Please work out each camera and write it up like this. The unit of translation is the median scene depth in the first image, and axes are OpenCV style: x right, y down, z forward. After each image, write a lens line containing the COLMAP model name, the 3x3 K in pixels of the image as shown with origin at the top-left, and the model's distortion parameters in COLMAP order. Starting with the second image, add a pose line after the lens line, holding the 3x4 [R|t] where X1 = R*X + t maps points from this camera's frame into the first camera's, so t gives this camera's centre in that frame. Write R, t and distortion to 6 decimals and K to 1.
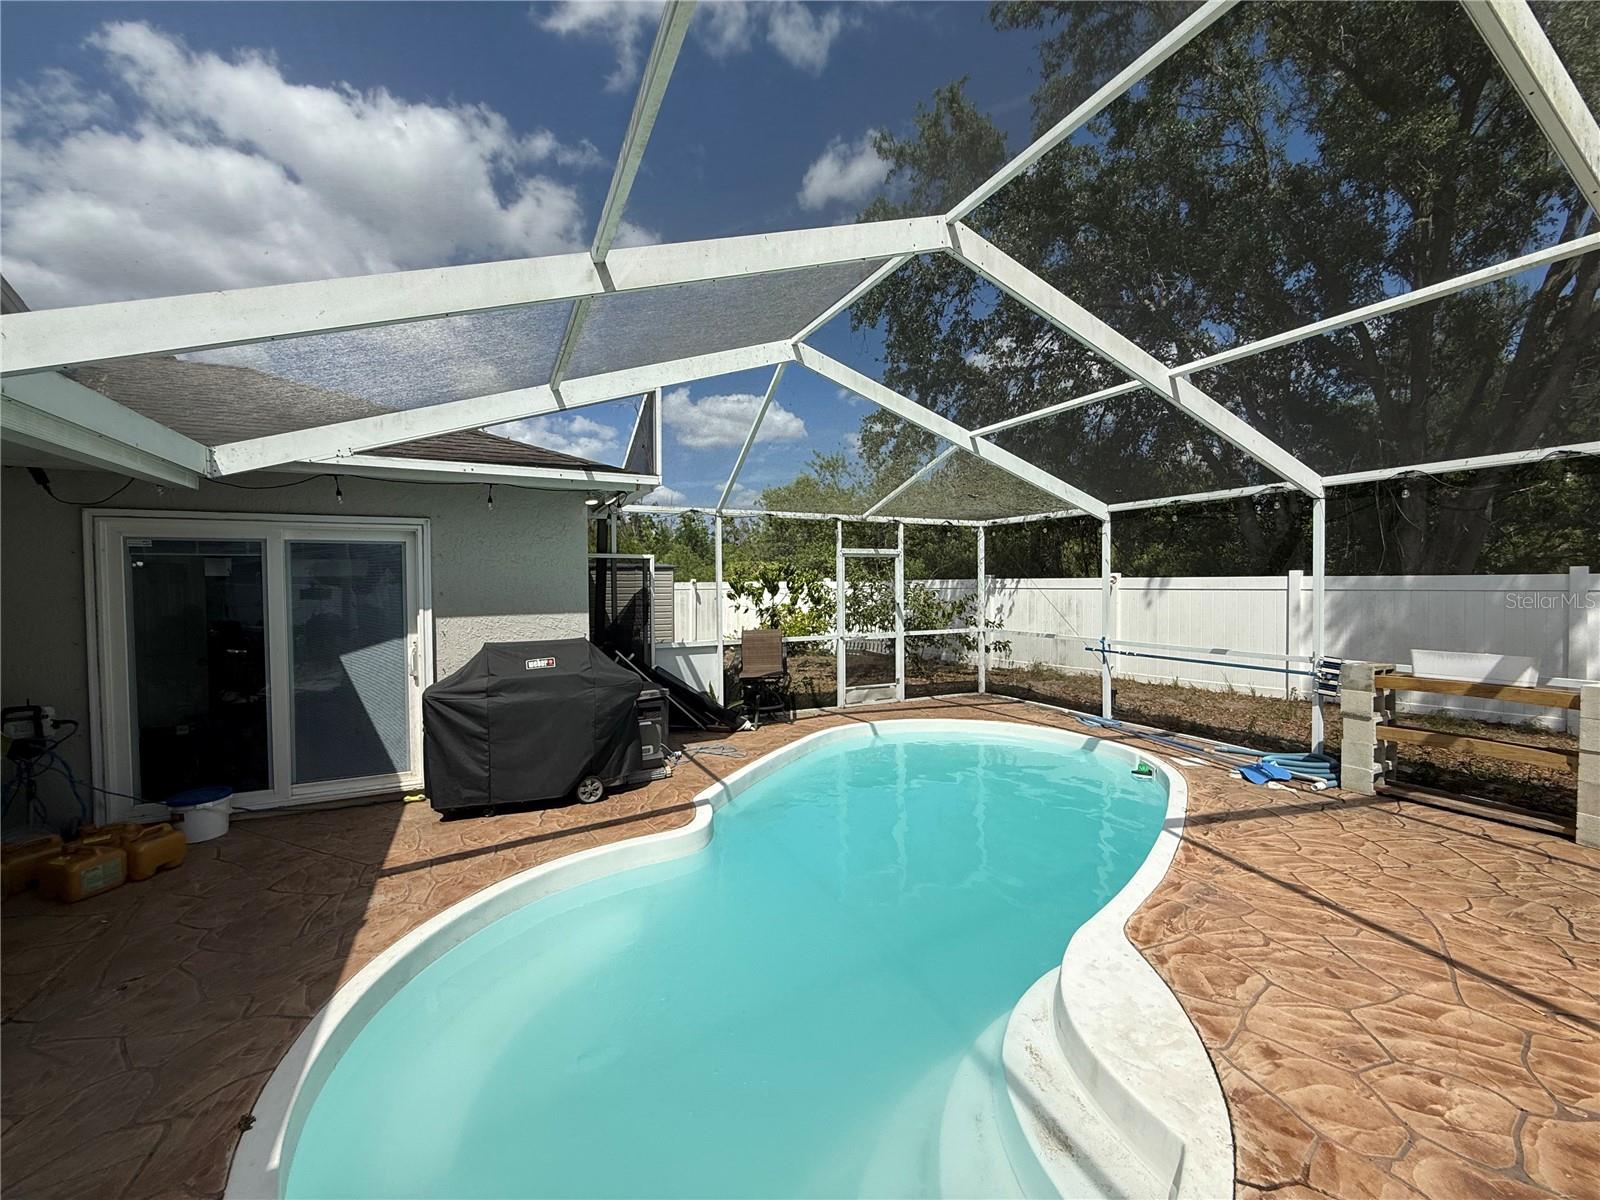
lens RADIAL K [[639.7, 0, 794.2], [0, 639.7, 599.7], [0, 0, 1]] dist [-0.000706, 0.000539]
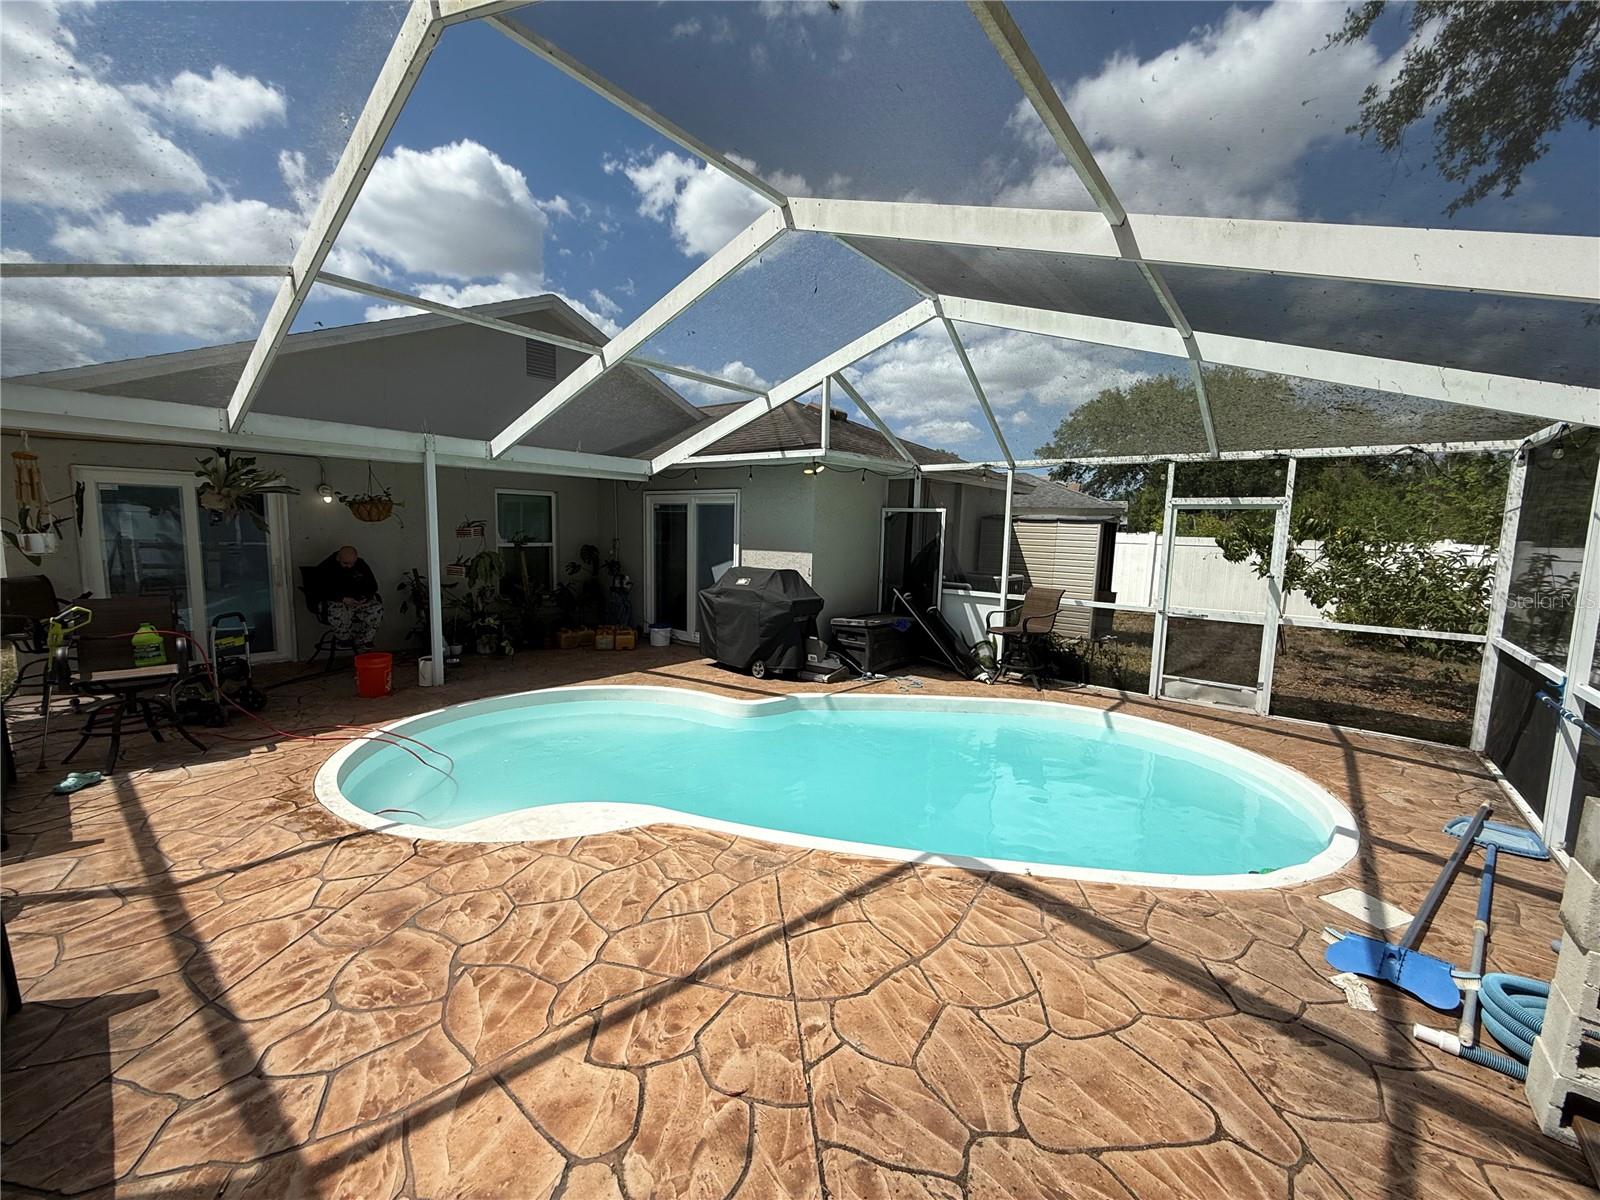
lens RADIAL K [[639.7, 0, 794.1], [0, 639.7, 592.2], [0, 0, 1]] dist [-0.000706, 0.000539]
pose [[0.428816, 0.112255, -0.896390, 1.017117], [-0.051471, 0.993674, 0.099815, -0.034924], [0.901924, 0.003336, 0.431881, 0.421209]]
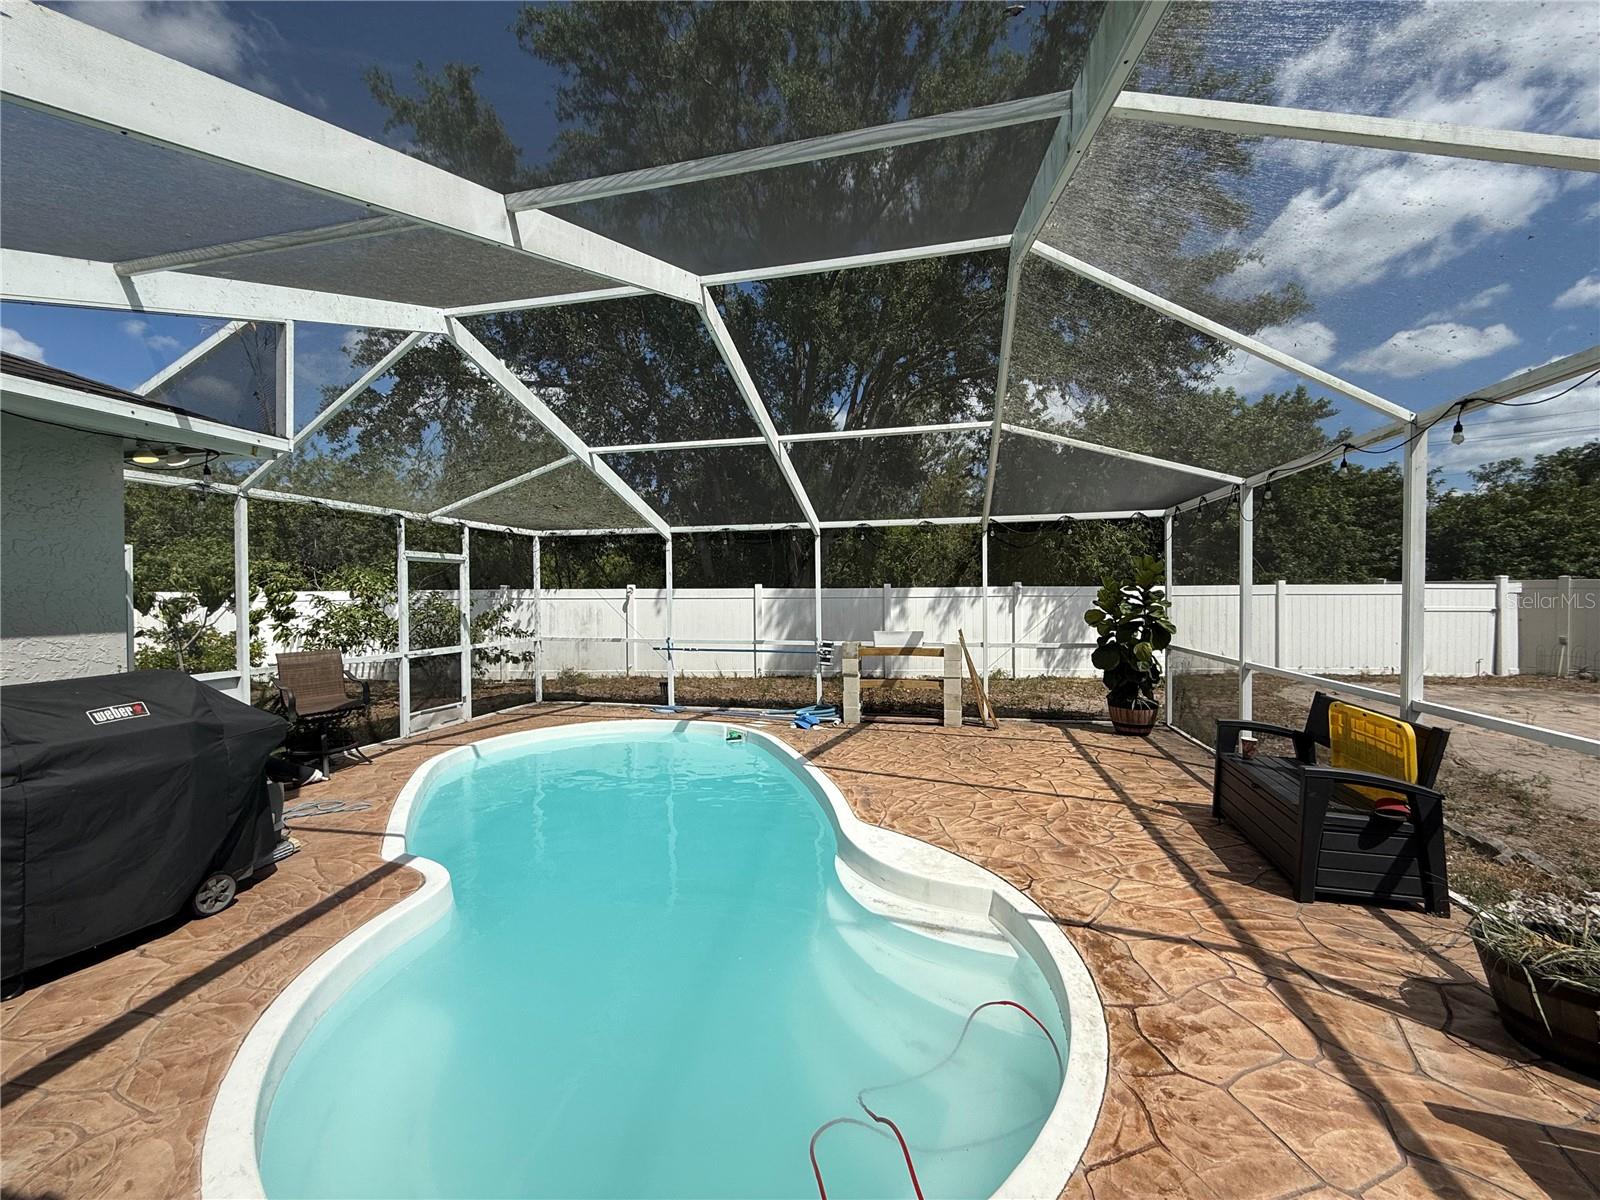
lens RADIAL K [[639.7, 0, 796.0], [0, 639.7, 599.3], [0, 0, 1]] dist [-0.000706, 0.000539]
pose [[0.632409, -0.003465, 0.774627, -0.443223], [0.021155, 0.999694, -0.012799, 0.011540], [-0.774346, 0.024482, 0.632289, 0.098464]]
